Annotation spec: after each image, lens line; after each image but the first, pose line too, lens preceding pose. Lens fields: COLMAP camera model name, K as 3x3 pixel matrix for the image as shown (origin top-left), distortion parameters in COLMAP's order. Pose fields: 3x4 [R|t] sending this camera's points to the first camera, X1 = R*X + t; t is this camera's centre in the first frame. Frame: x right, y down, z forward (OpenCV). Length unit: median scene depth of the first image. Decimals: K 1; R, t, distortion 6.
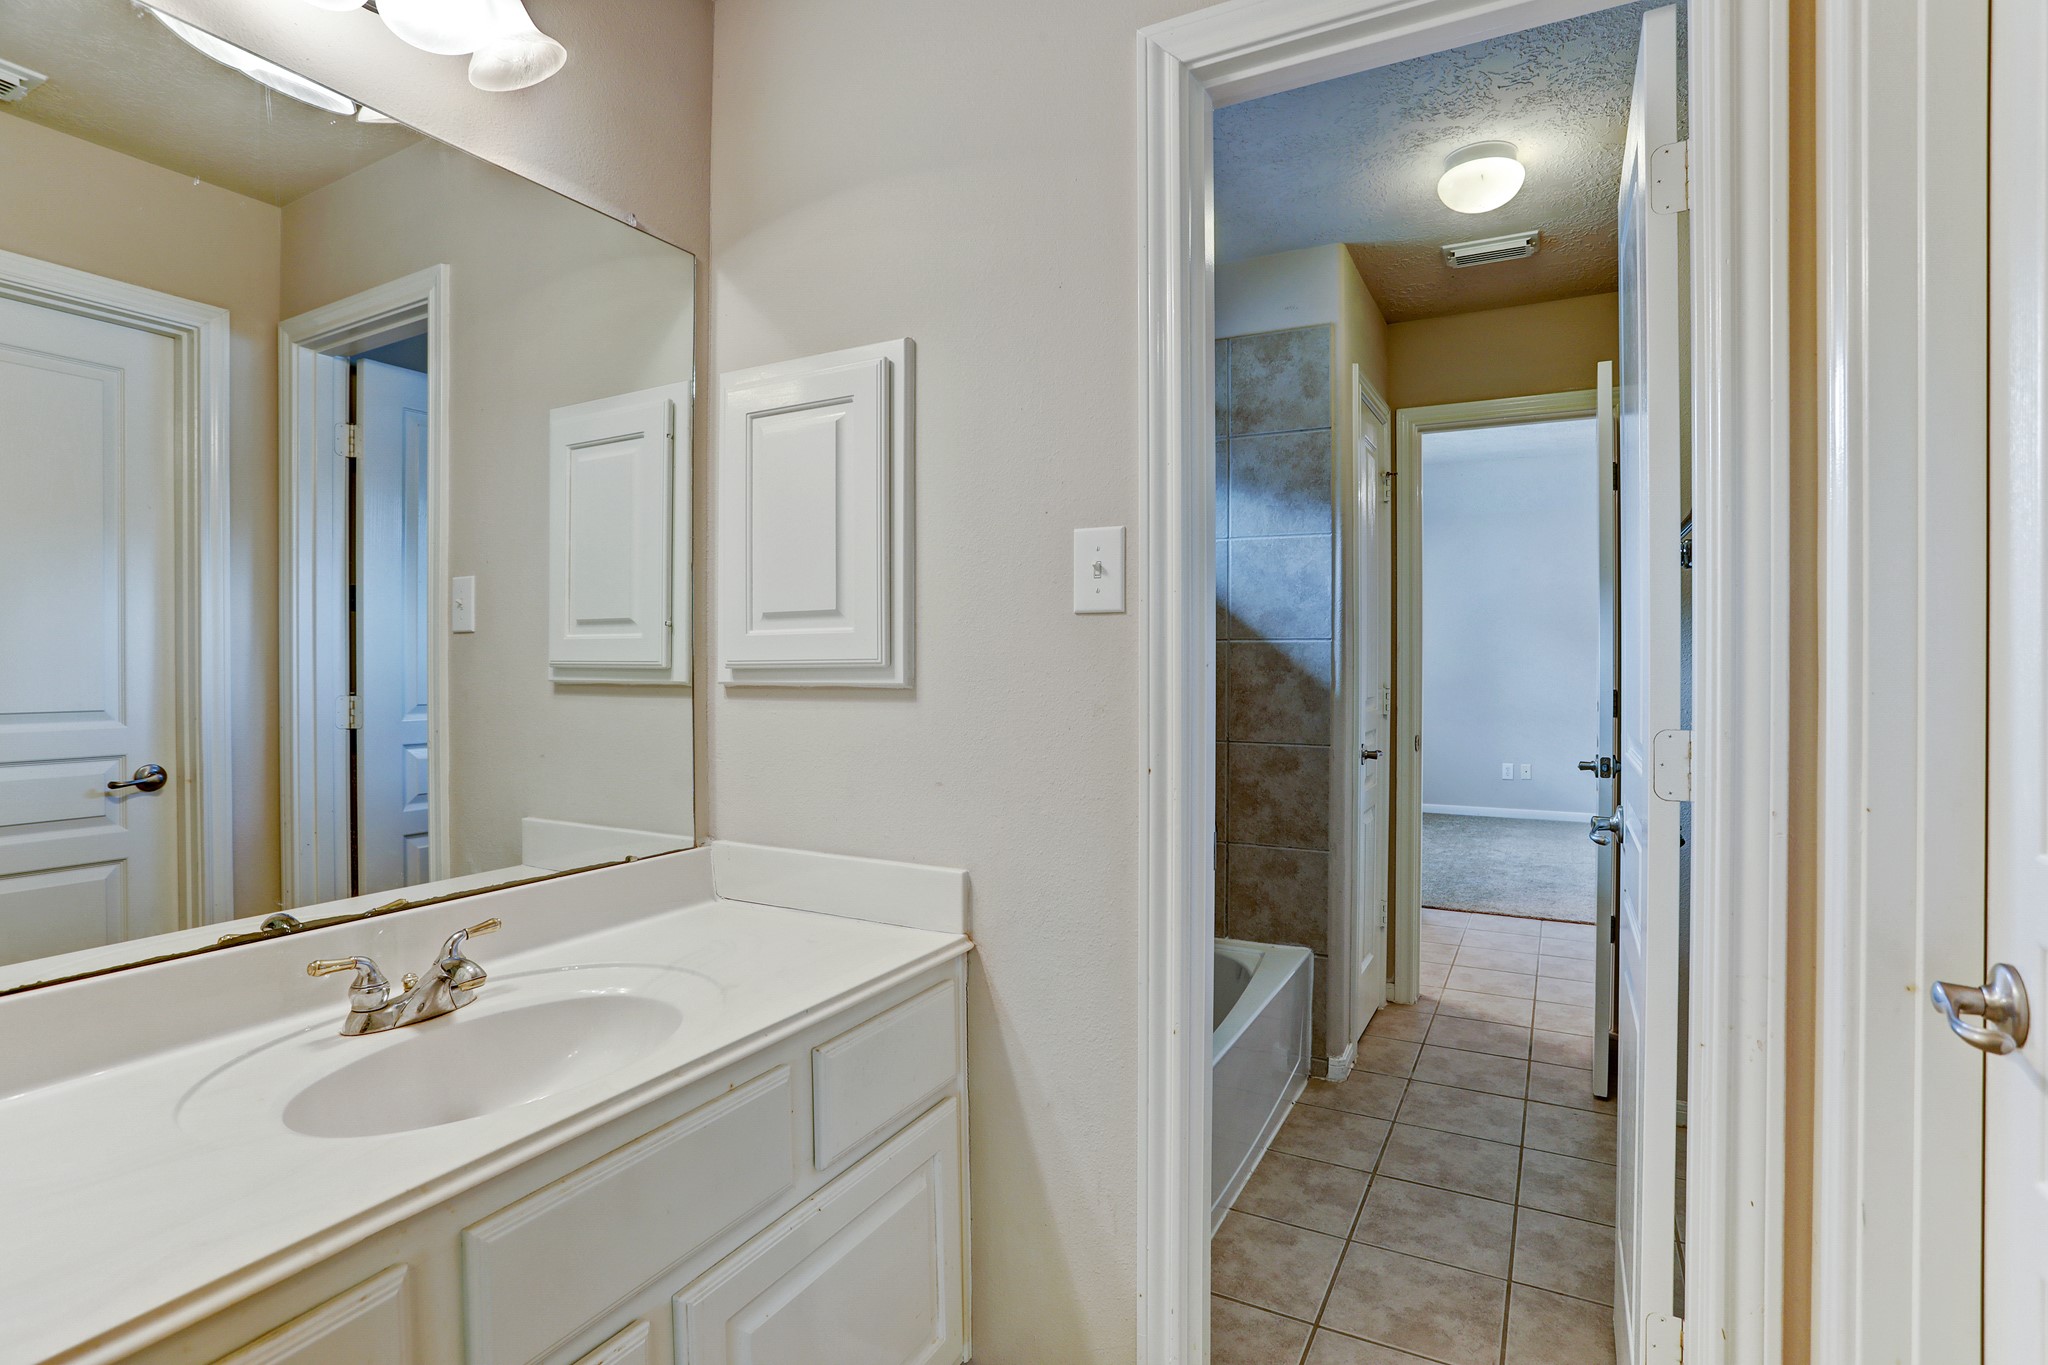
lens RADIAL K [[1003.0, 0, 1024.0], [0, 1003.0, 682.5], [0, 0, 1]] dist [-0.042415, 0.000373]
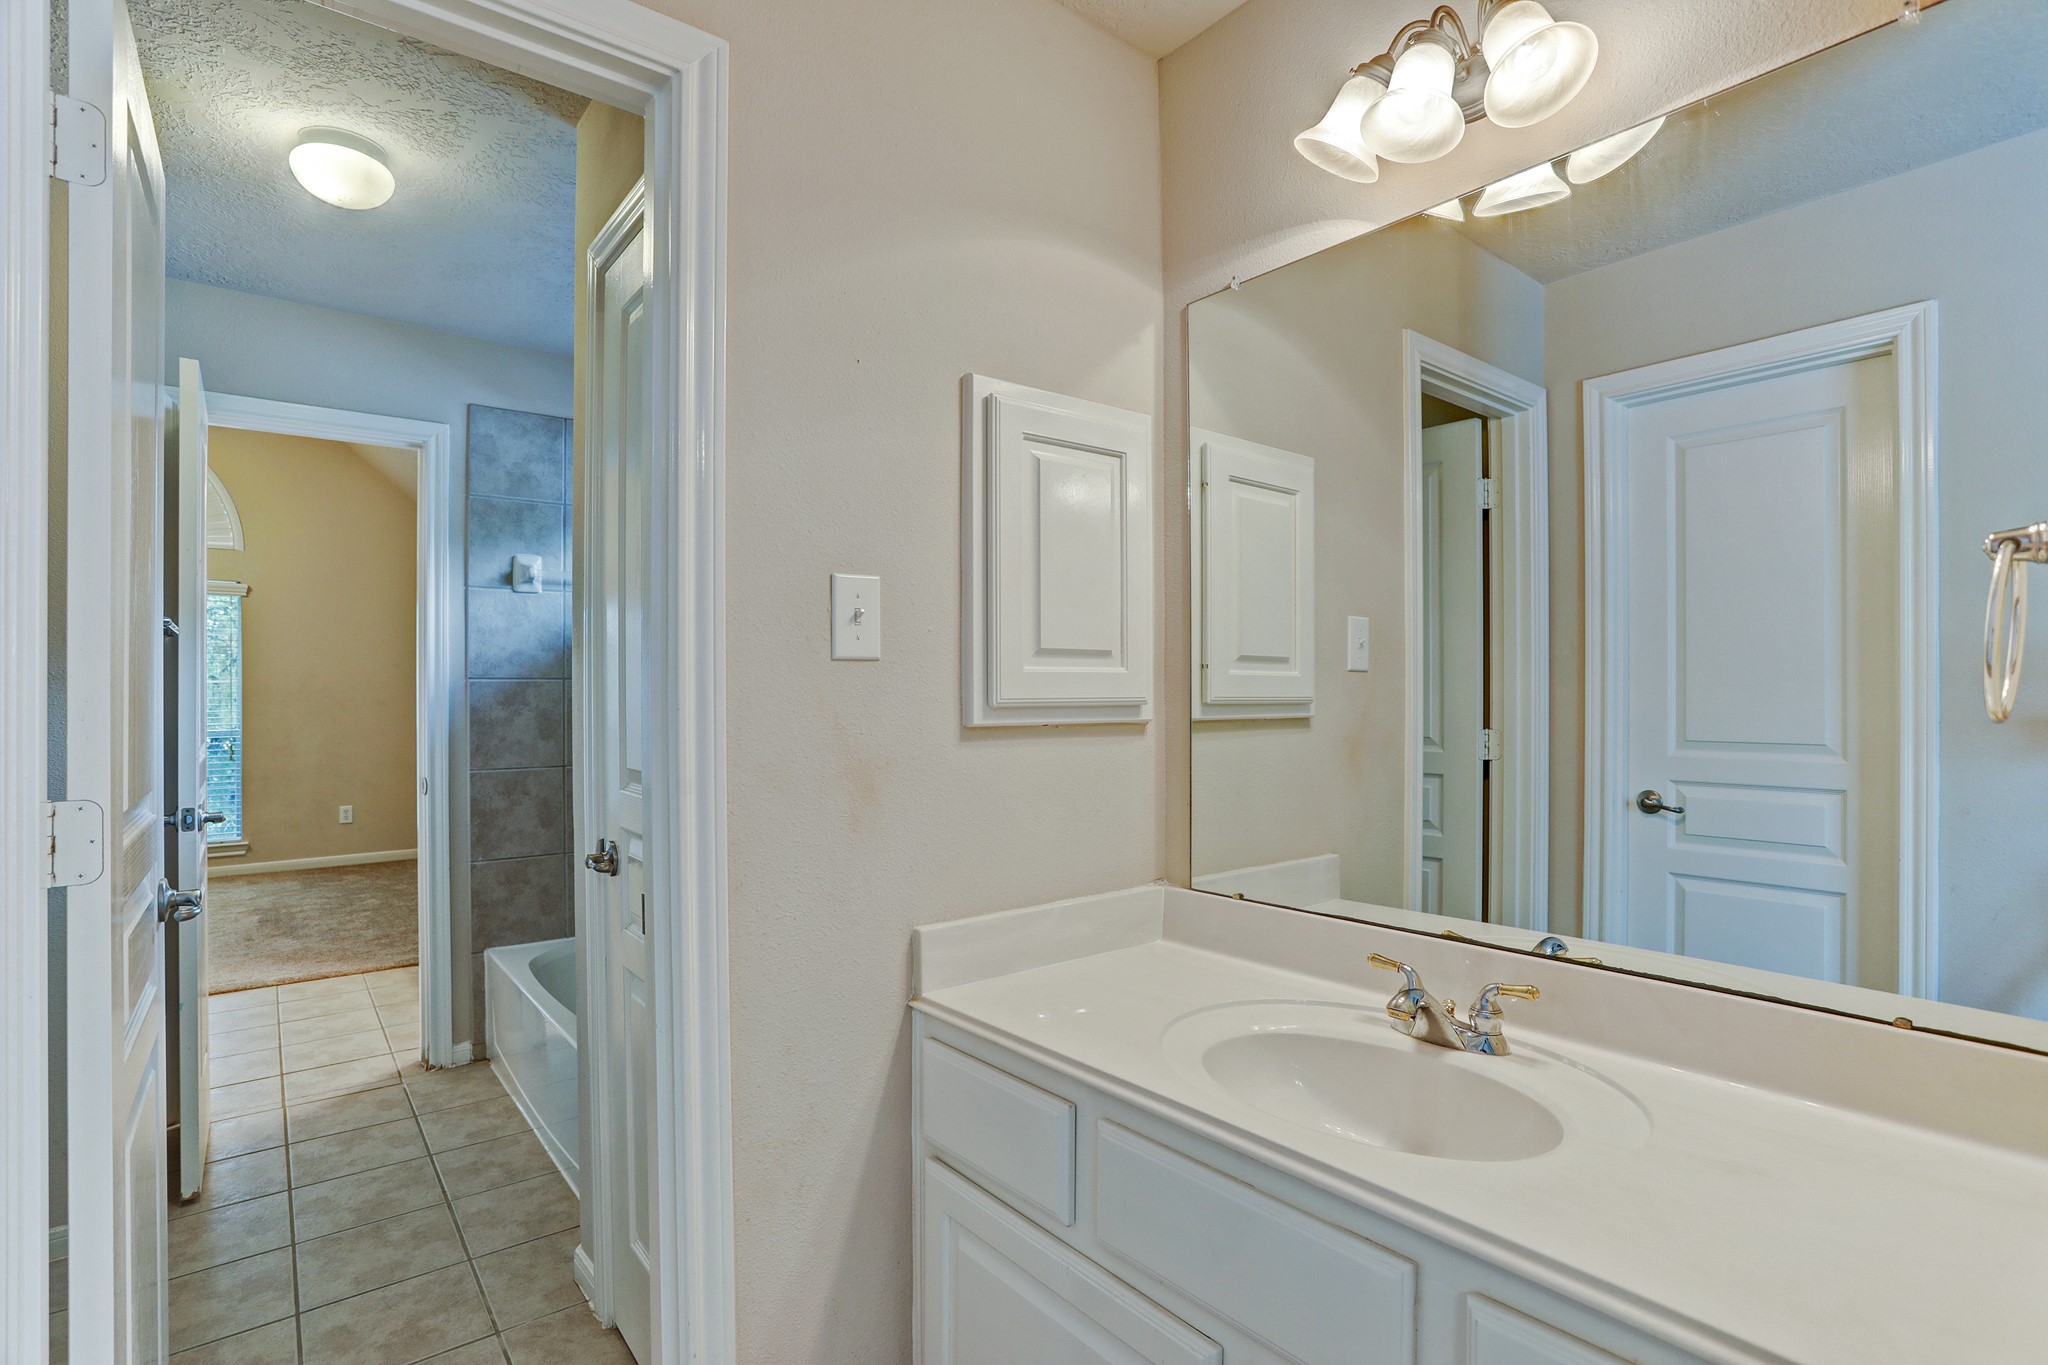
lens RADIAL K [[1057.8, 0, 1023.5], [0, 1057.8, 701.7], [0, 0, 1]] dist [0.000471, -0.000325]
pose [[-0.435046, -0.004841, -0.900395, 1.048484], [-0.012350, 0.999924, 0.000591, -0.027632], [0.900323, 0.011377, -0.435073, 1.941038]]
